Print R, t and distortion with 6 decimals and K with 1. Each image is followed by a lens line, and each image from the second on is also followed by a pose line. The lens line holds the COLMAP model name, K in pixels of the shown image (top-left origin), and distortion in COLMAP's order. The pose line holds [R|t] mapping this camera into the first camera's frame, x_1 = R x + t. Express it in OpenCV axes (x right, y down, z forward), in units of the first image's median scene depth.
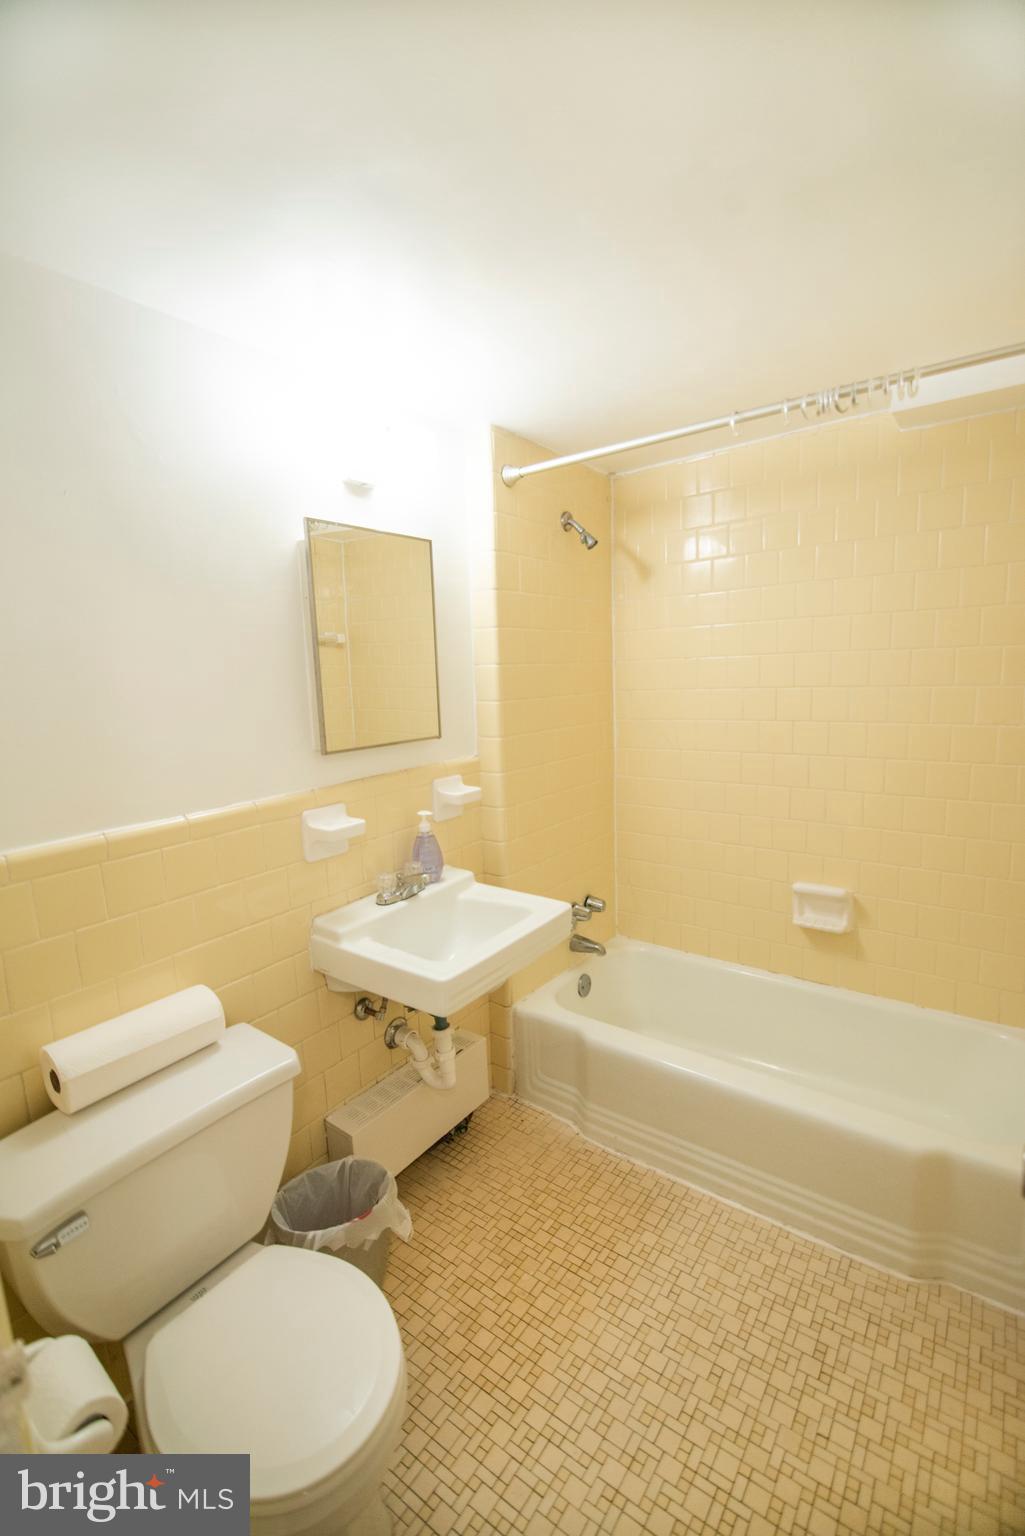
lens RADIAL K [[691.8, 0, 511.2], [0, 691.8, 758.6], [0, 0, 1]] dist [-0.002756, -0.013102]
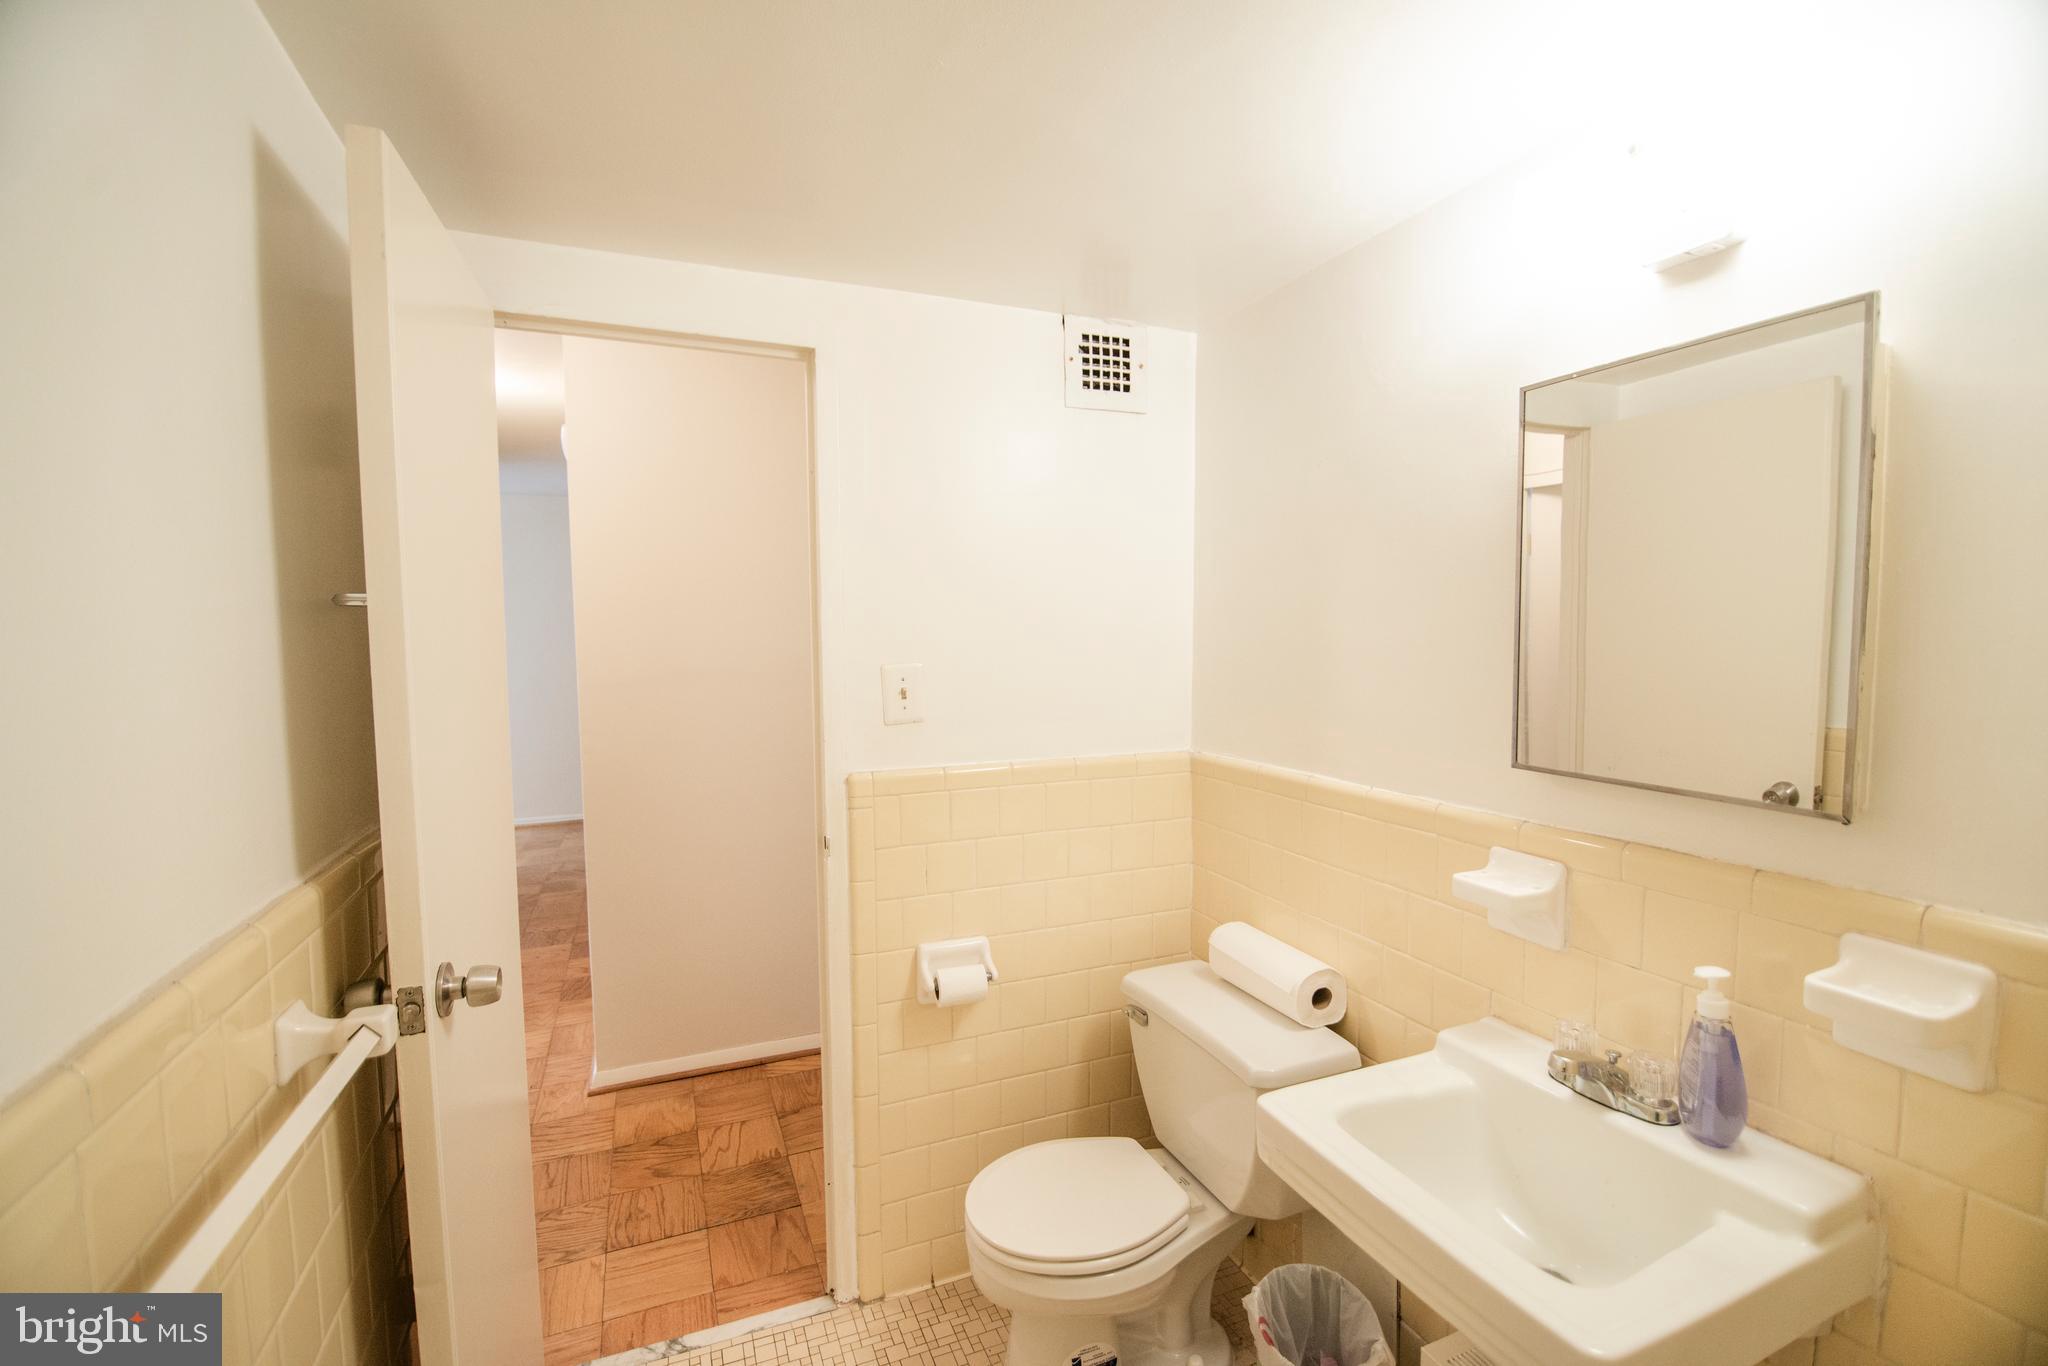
lens RADIAL K [[922.4, 0, 995.6], [0, 922.4, 671.2], [0, 0, 1]] dist [-0.002756, -0.013102]
pose [[-0.551982, 0.085124, -0.829500, 0.626616], [-0.076685, 0.985378, 0.152149, -0.171732], [0.830323, 0.147594, -0.537383, 1.002979]]
